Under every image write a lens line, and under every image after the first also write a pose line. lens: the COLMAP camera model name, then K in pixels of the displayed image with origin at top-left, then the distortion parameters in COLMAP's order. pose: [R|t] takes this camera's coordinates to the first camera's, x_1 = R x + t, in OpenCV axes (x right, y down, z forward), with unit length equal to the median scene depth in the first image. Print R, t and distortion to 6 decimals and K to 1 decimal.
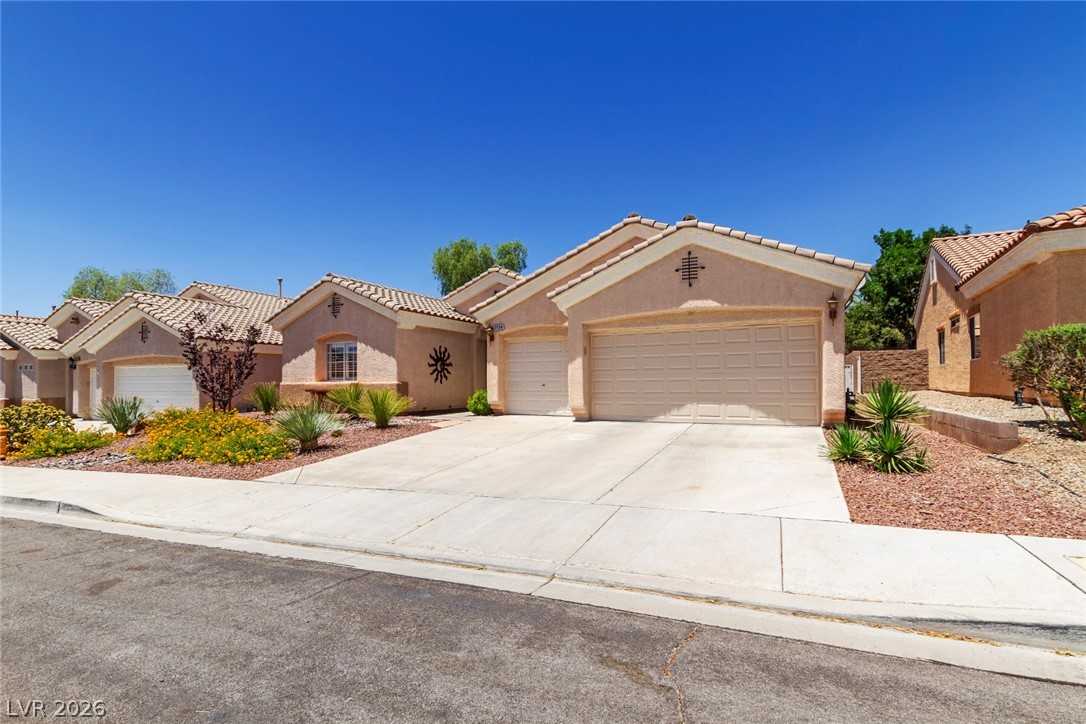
lens RADIAL K [[505.3, 0, 540.8], [0, 505.3, 376.1], [0, 0, 1]] dist [0.001916, 0.000119]
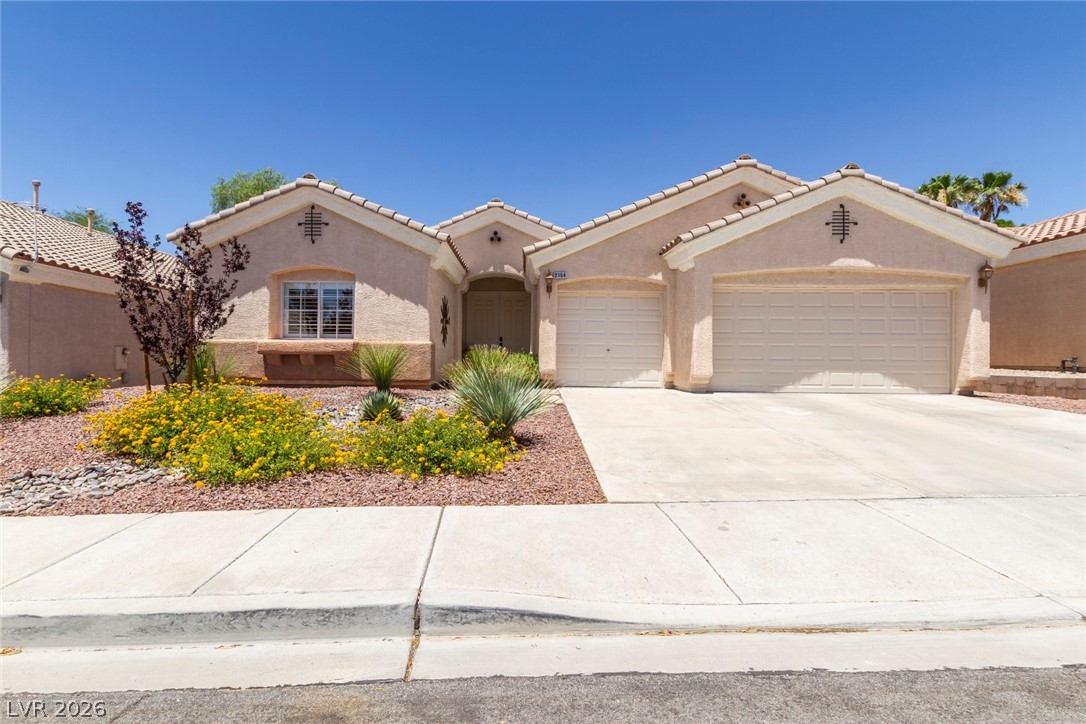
lens RADIAL K [[536.0, 0, 540.4], [0, 536.0, 351.3], [0, 0, 1]] dist [0.004647, -0.000142]
pose [[0.913748, 0.018702, 0.405850, -0.550049], [-0.019843, 0.999802, -0.001395, 0.028053], [-0.405796, -0.006779, 0.913938, 0.312680]]
